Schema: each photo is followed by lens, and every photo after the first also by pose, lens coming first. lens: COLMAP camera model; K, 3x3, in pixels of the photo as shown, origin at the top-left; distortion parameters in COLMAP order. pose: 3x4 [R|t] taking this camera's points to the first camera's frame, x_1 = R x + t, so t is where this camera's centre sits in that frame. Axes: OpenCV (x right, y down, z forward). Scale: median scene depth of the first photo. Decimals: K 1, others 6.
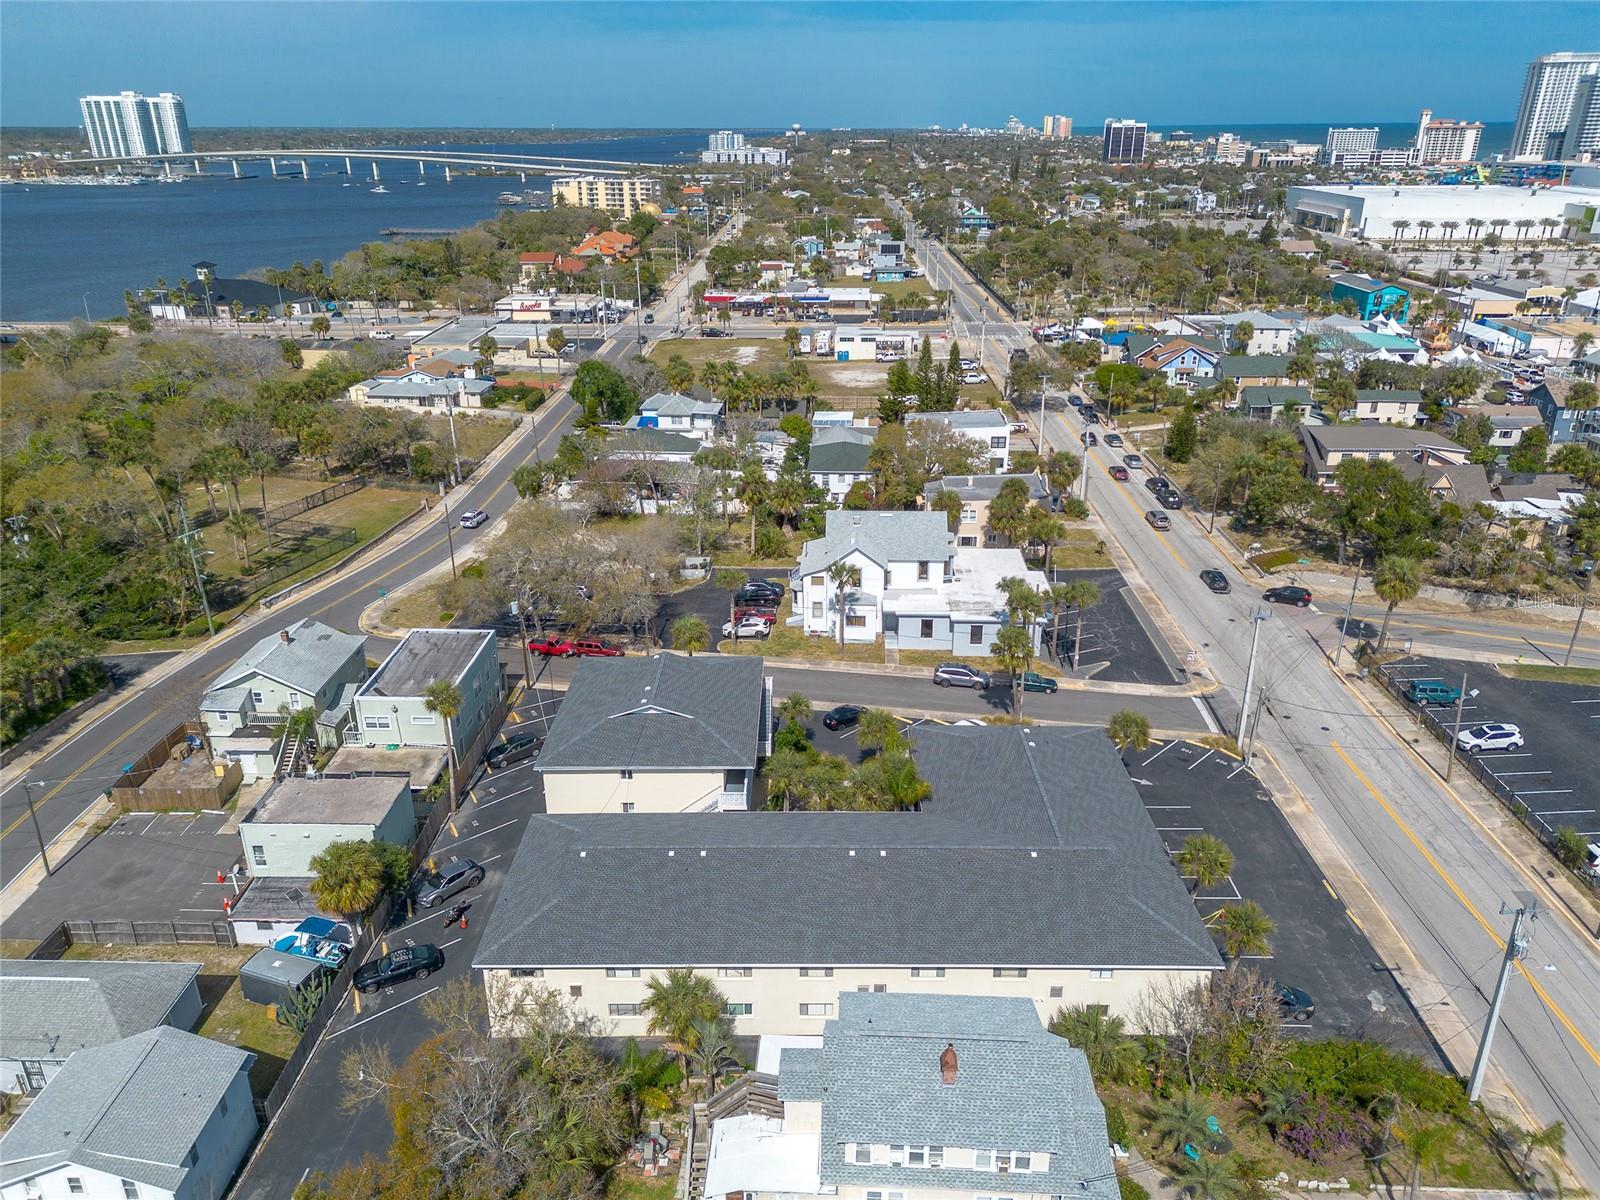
lens RADIAL K [[1123.4, 0, 800.0], [0, 1123.4, 608.4], [0, 0, 1]] dist [0.060276, -0.052225]
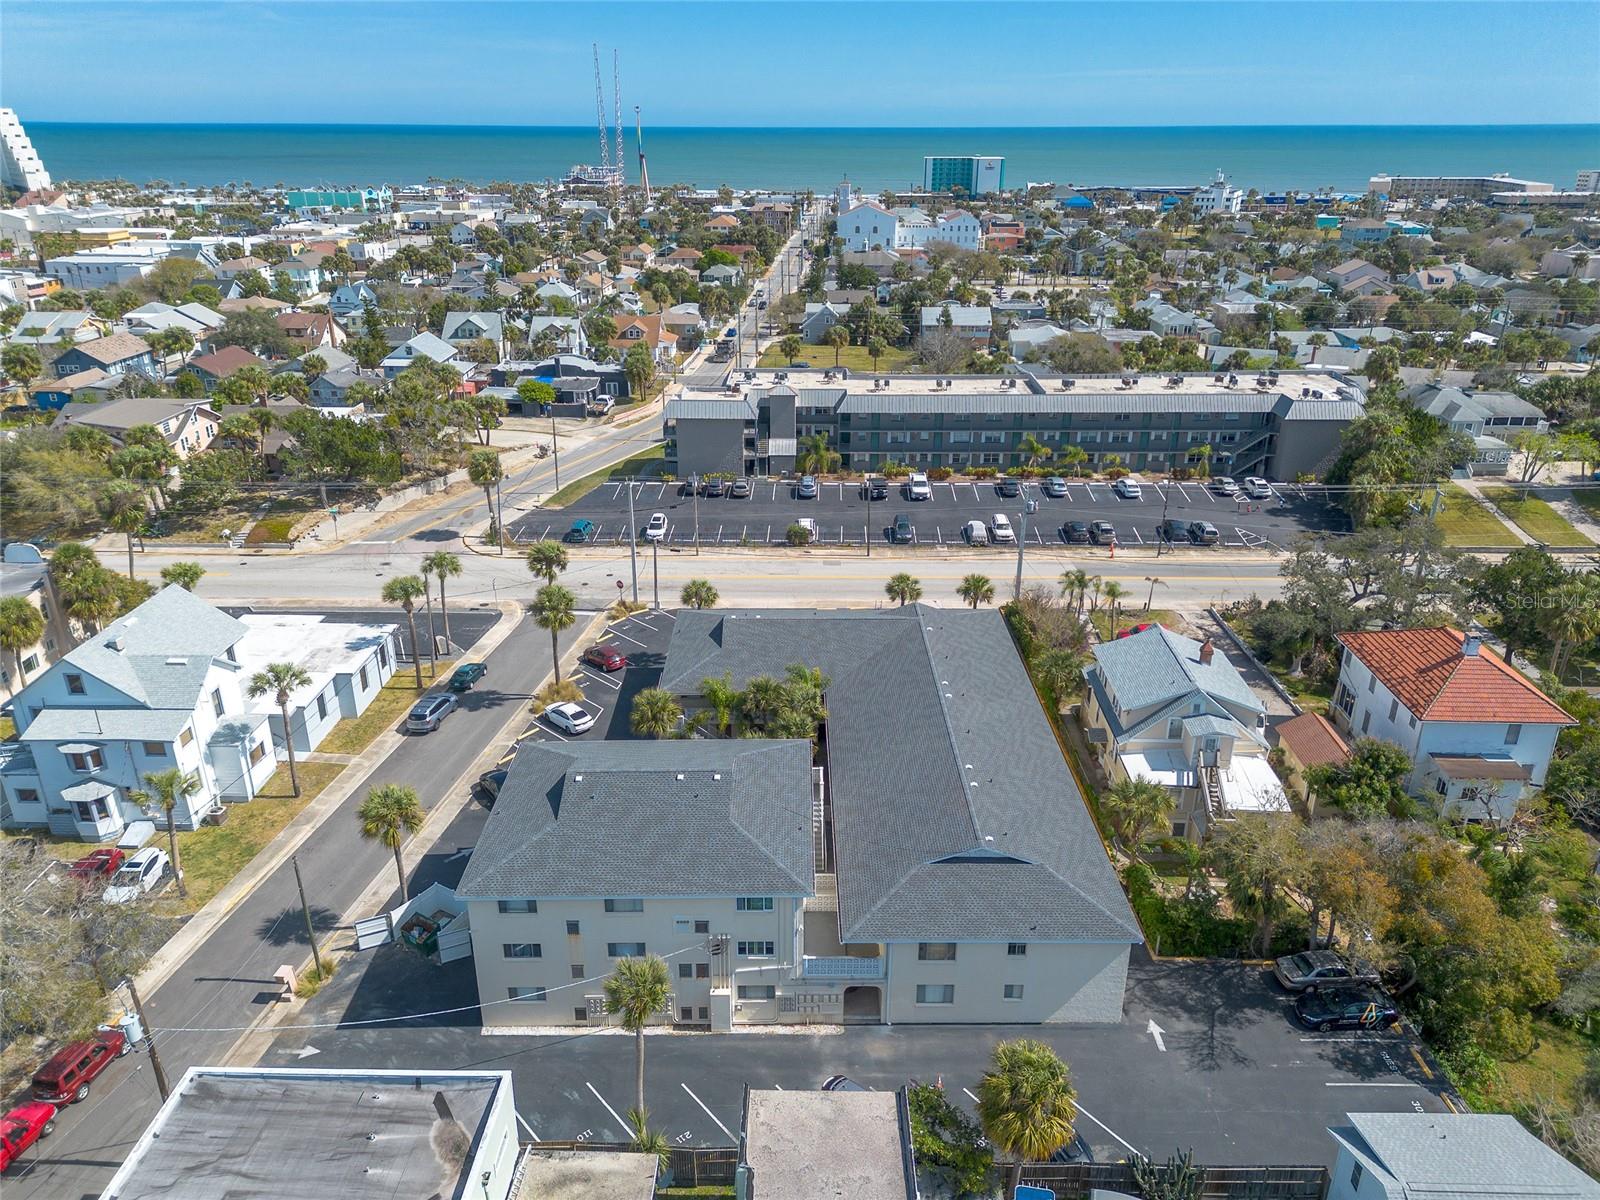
lens RADIAL K [[1123.4, 0, 795.9], [0, 1123.4, 602.7], [0, 0, 1]] dist [0.060276, -0.052225]
pose [[-0.014786, -0.382679, 0.923763, -0.269762], [0.388335, 0.849143, 0.357983, -0.090604], [-0.921400, 0.364022, 0.136052, 0.277020]]
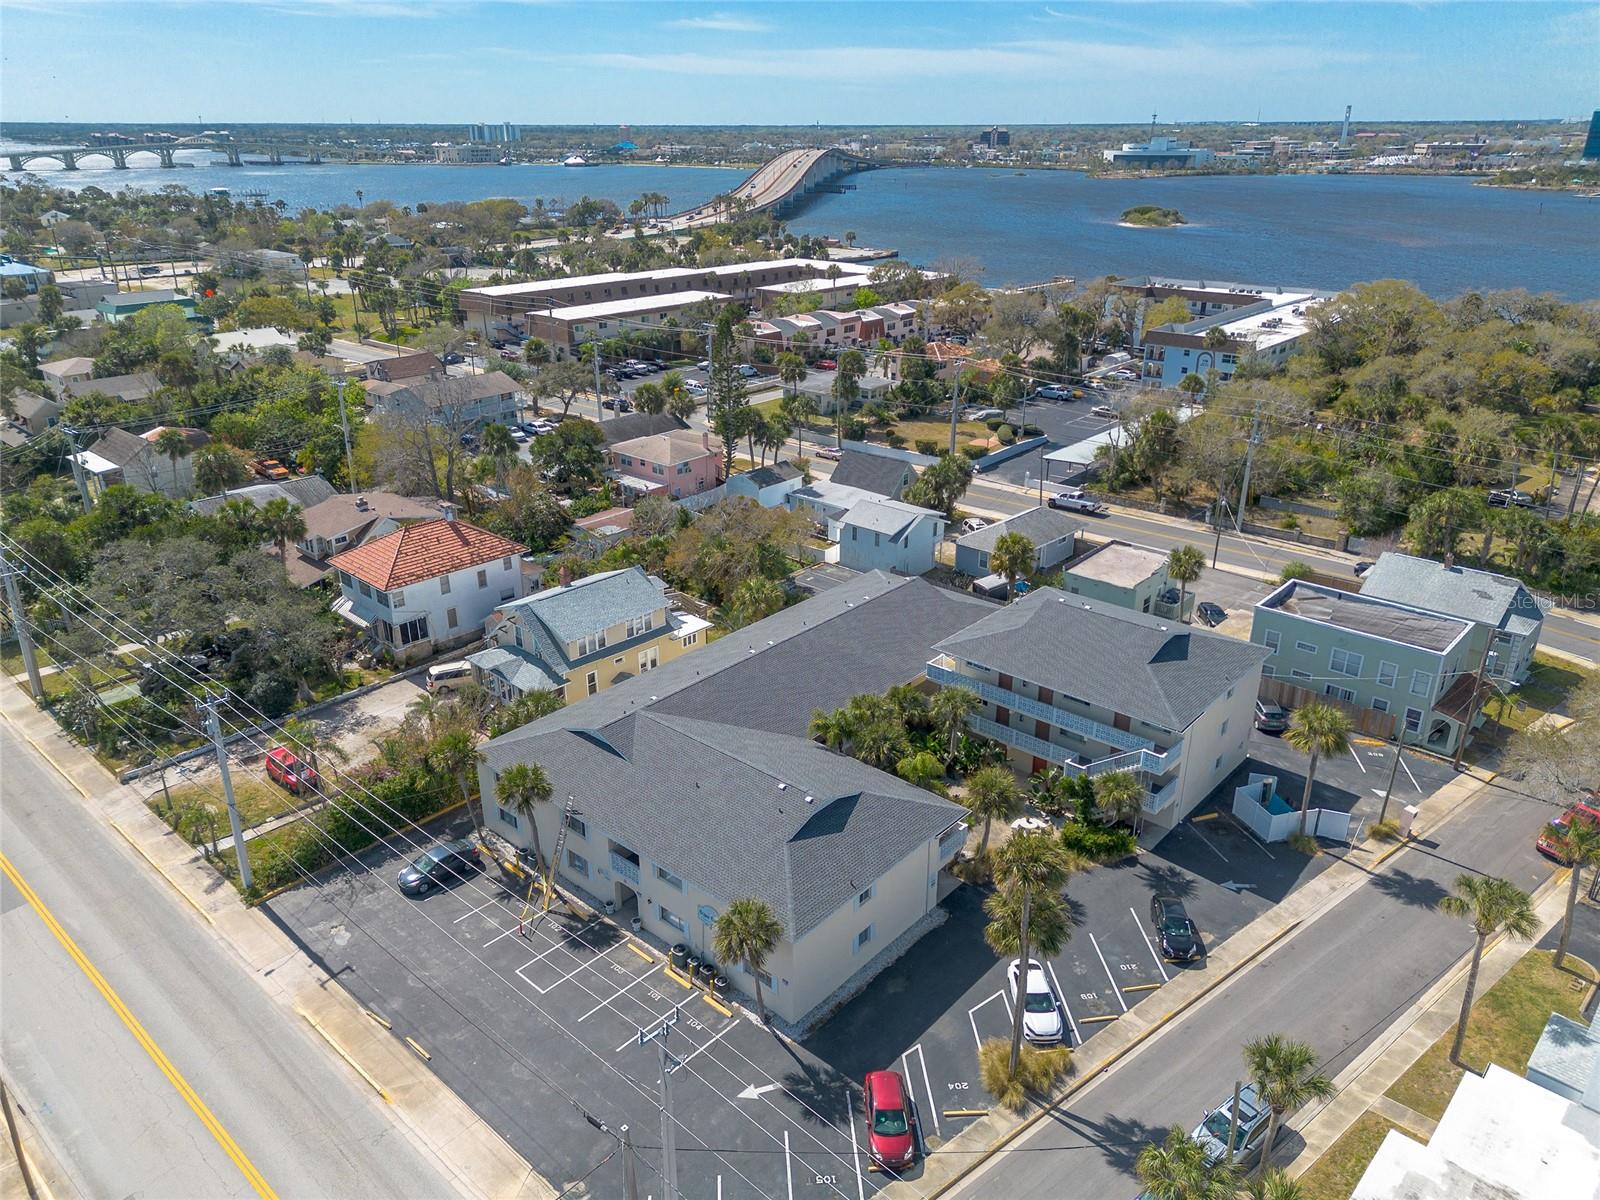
lens RADIAL K [[1123.4, 0, 798.4], [0, 1123.4, 603.4], [0, 0, 1]] dist [0.060276, -0.052225]
pose [[-0.652340, 0.299795, -0.696115, 0.236888], [-0.290882, 0.749085, 0.595197, -0.147742], [0.699886, 0.590758, -0.401453, 0.422702]]
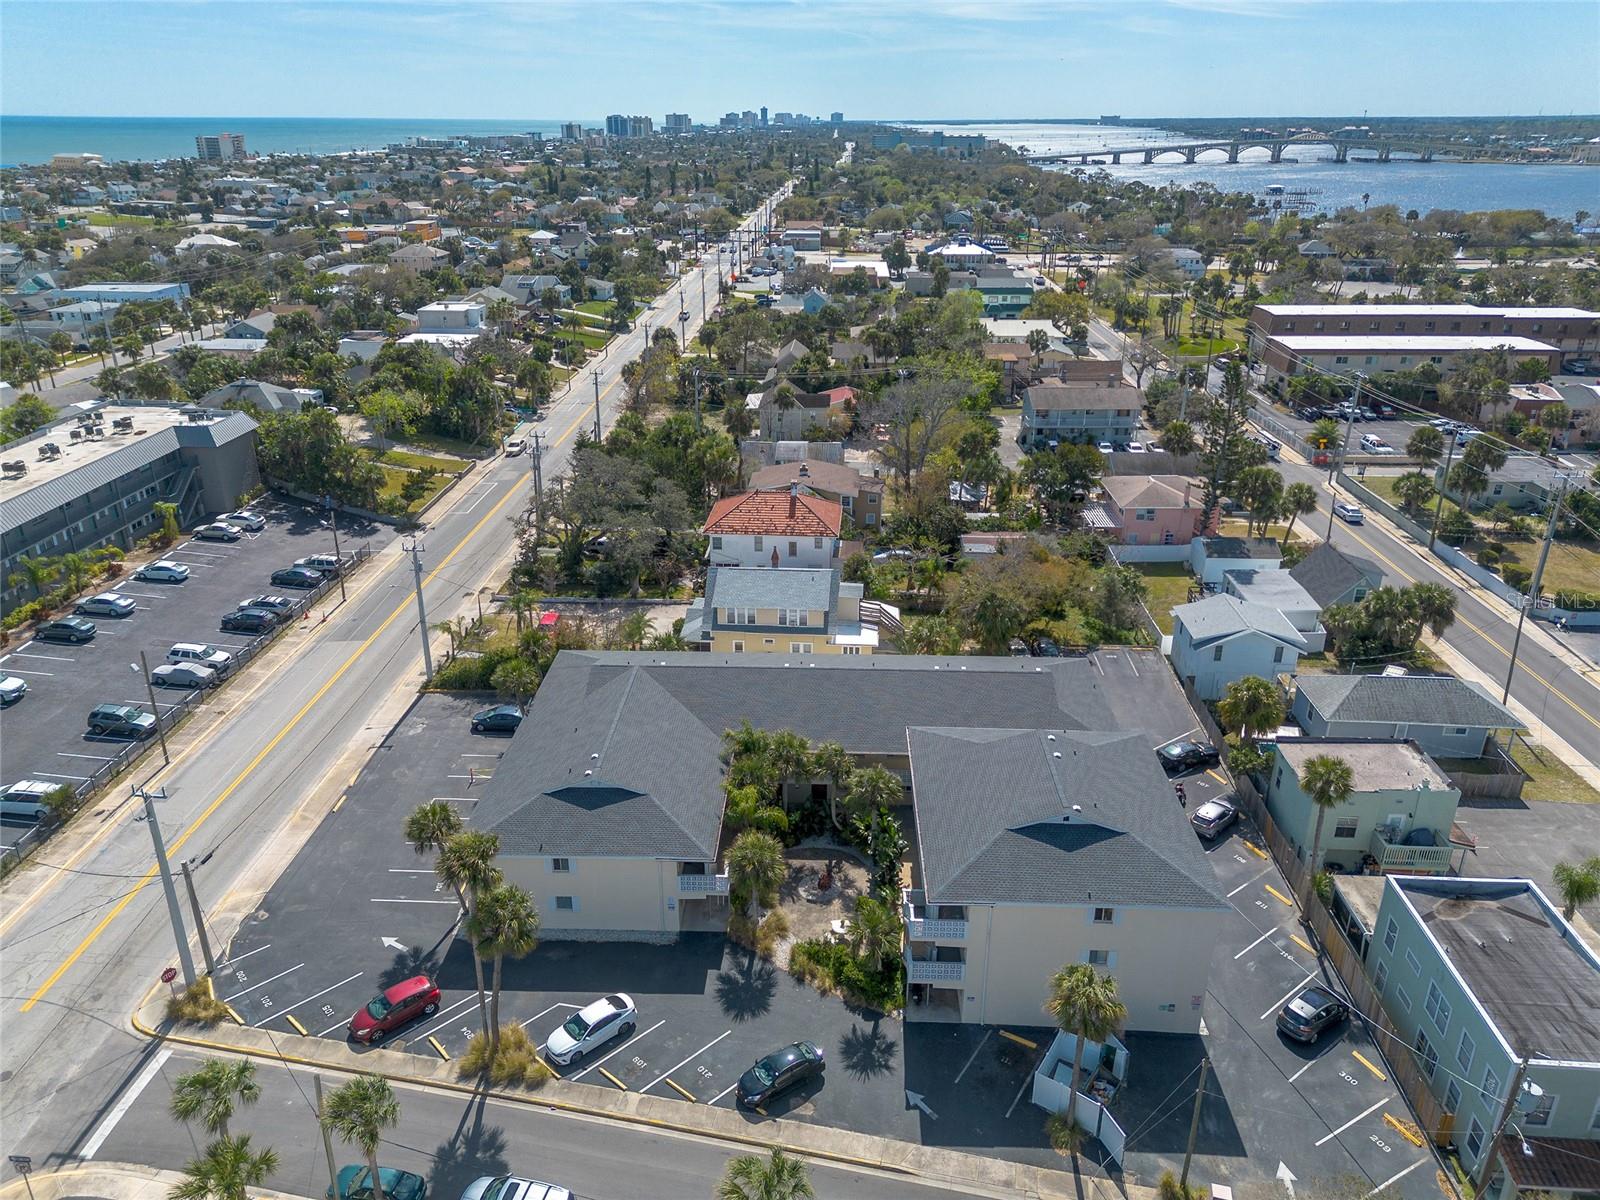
lens RADIAL K [[1123.4, 0, 798.5], [0, 1123.4, 602.0], [0, 0, 1]] dist [0.060276, -0.052225]
pose [[-0.999708, -0.005430, 0.023550, 0.009405], [0.013153, 0.695230, 0.718667, -0.200642], [-0.020275, 0.718767, -0.694956, 0.516917]]
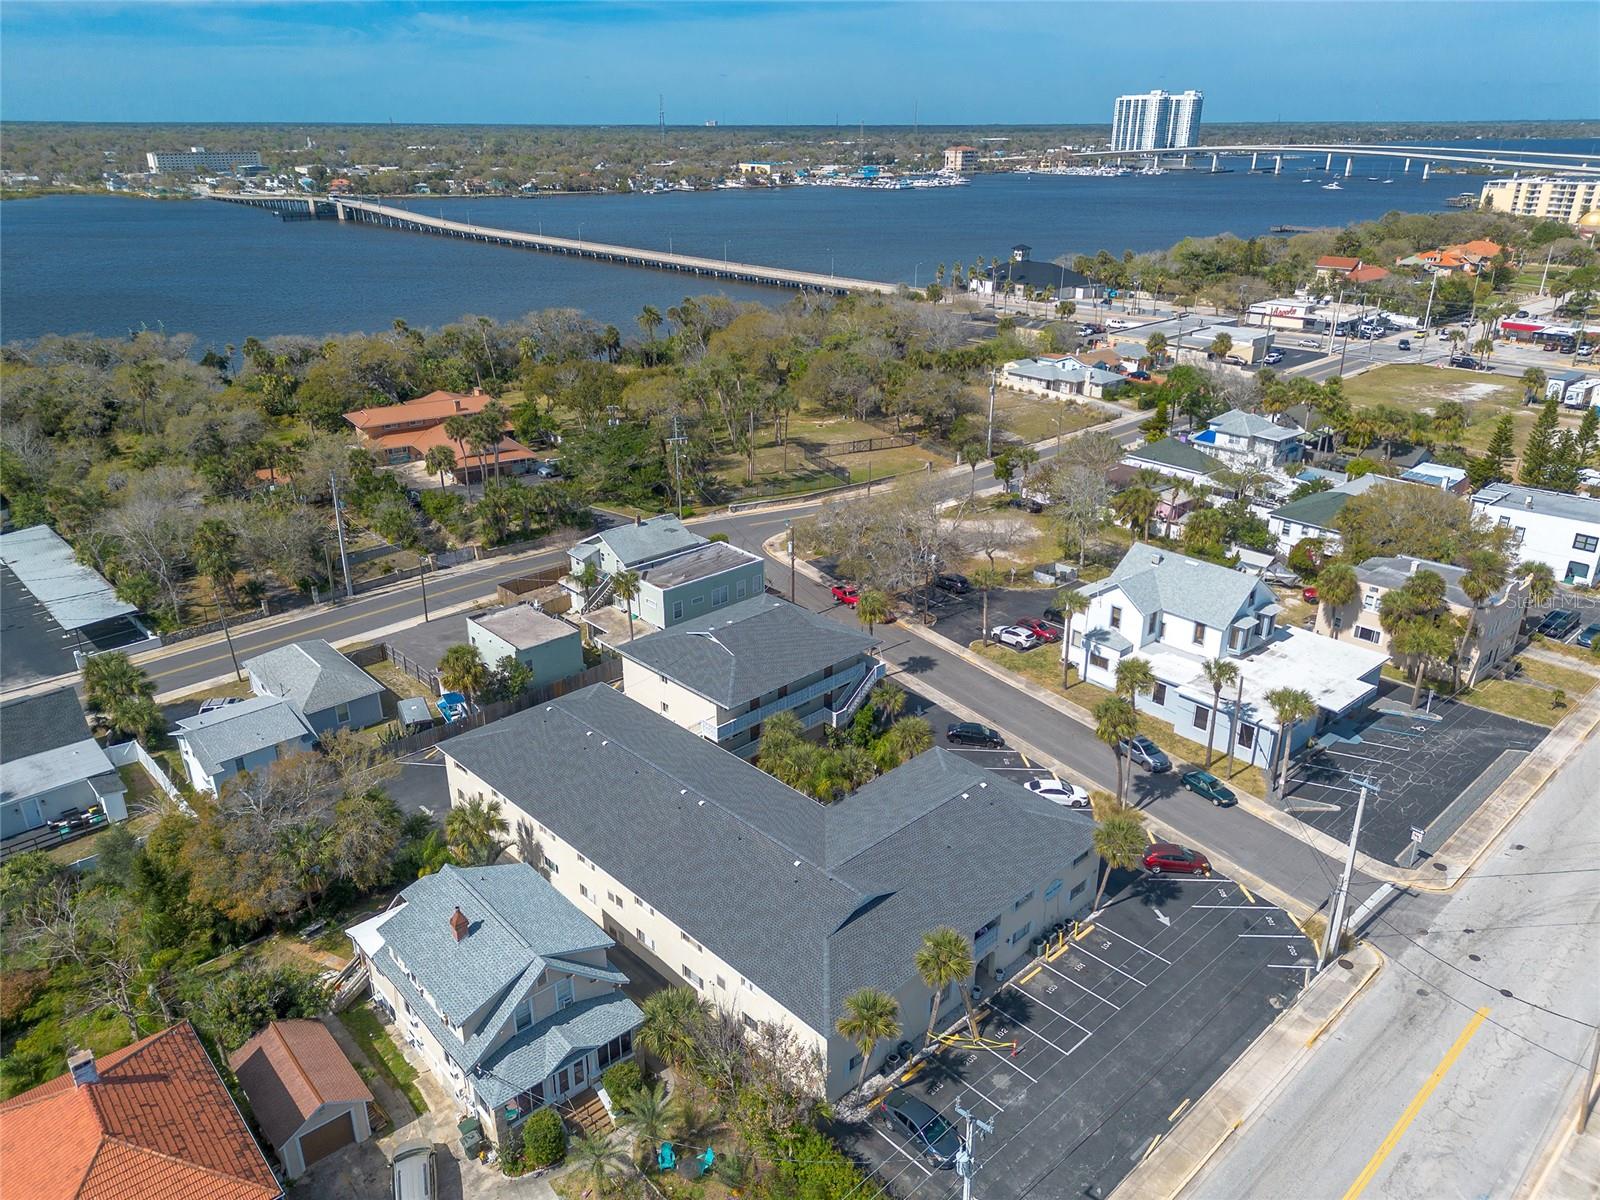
lens RADIAL K [[1123.4, 0, 796.6], [0, 1123.4, 611.5], [0, 0, 1]] dist [0.060276, -0.052225]
pose [[0.698065, 0.286113, -0.656388, 0.229382], [-0.281960, 0.952472, 0.115310, -0.031362], [0.658182, 0.104581, 0.745559, 0.068405]]
